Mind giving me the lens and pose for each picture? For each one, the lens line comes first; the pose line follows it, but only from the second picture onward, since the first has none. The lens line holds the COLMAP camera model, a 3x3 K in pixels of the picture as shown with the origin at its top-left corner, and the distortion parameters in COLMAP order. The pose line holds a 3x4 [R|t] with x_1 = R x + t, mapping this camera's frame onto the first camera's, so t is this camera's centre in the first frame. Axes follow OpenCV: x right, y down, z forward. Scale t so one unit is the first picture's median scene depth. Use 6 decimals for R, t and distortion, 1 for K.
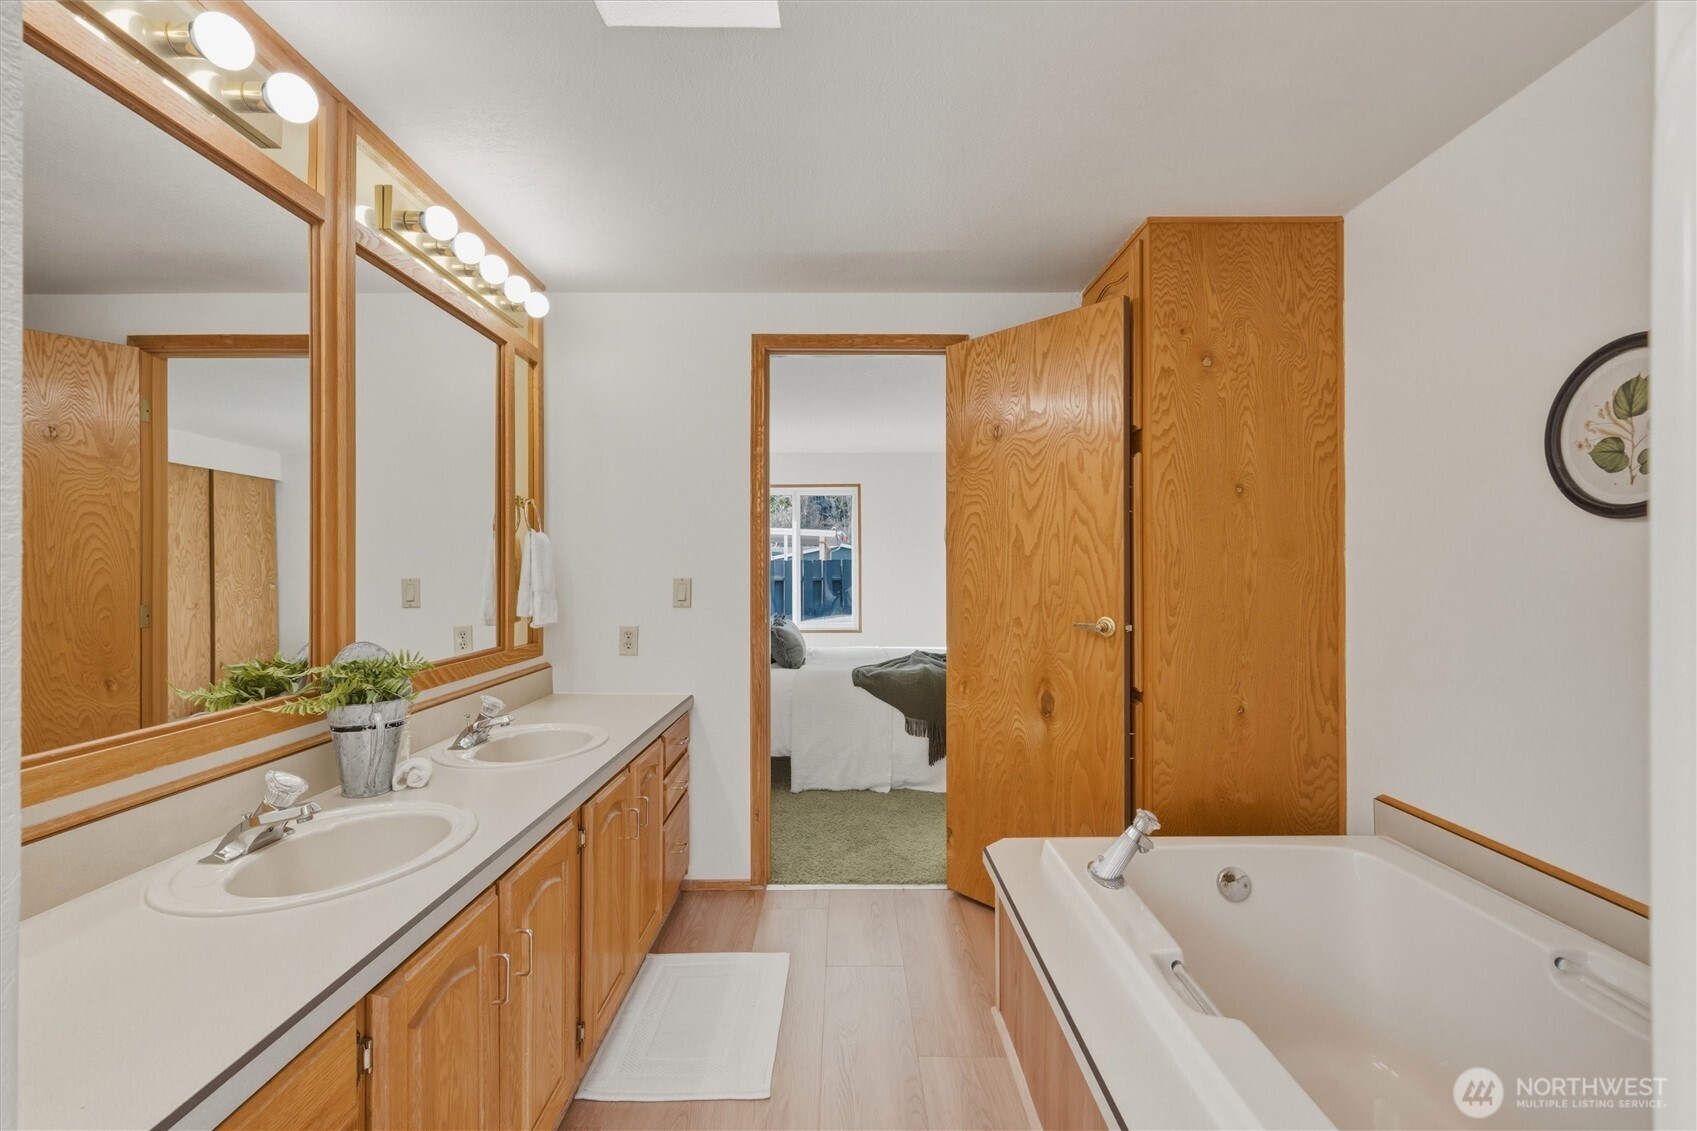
lens RADIAL K [[664.6, 0, 846.2], [0, 664.6, 568.6], [0, 0, 1]] dist [-0.000682, 0.000148]
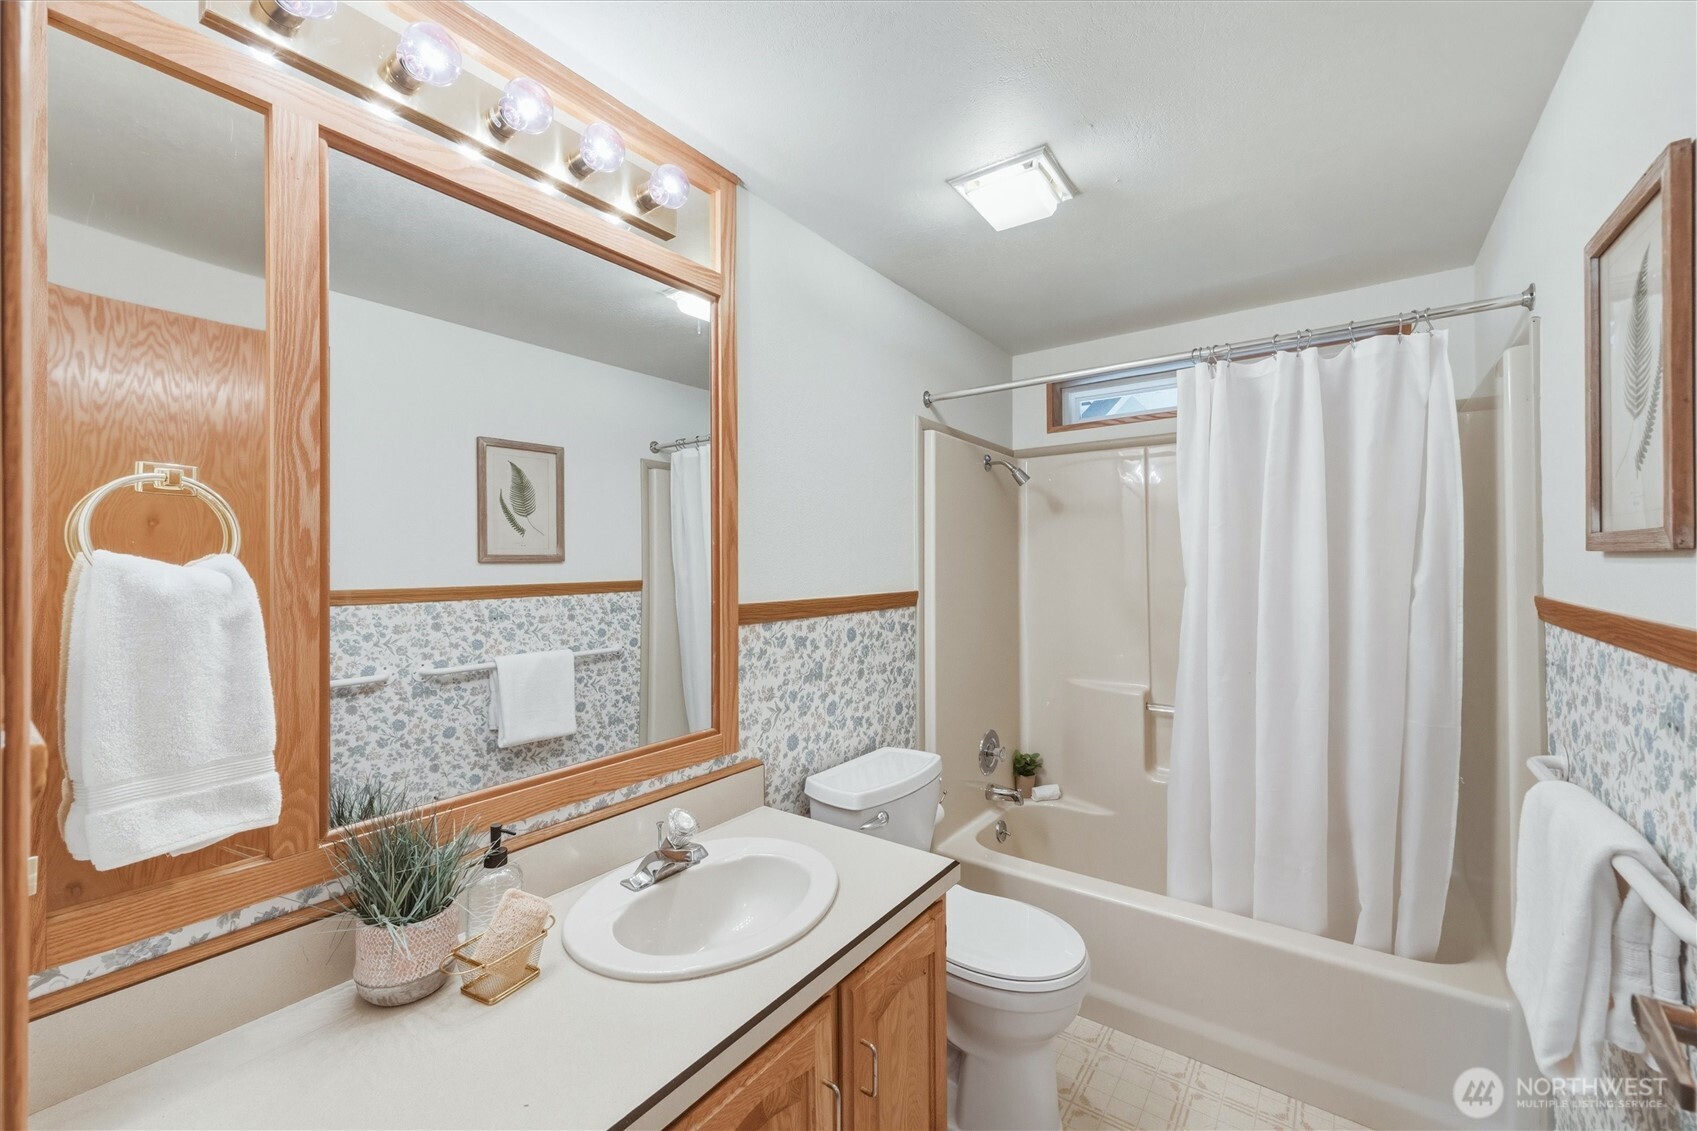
lens RADIAL K [[664.6, 0, 846.2], [0, 664.6, 568.6], [0, 0, 1]] dist [-0.000682, 0.000148]
pose [[0.805692, -0.089658, -0.585510, -0.002682], [0.081302, 0.995861, -0.040618, -0.003843], [0.586729, -0.014878, 0.809647, 0.755607]]
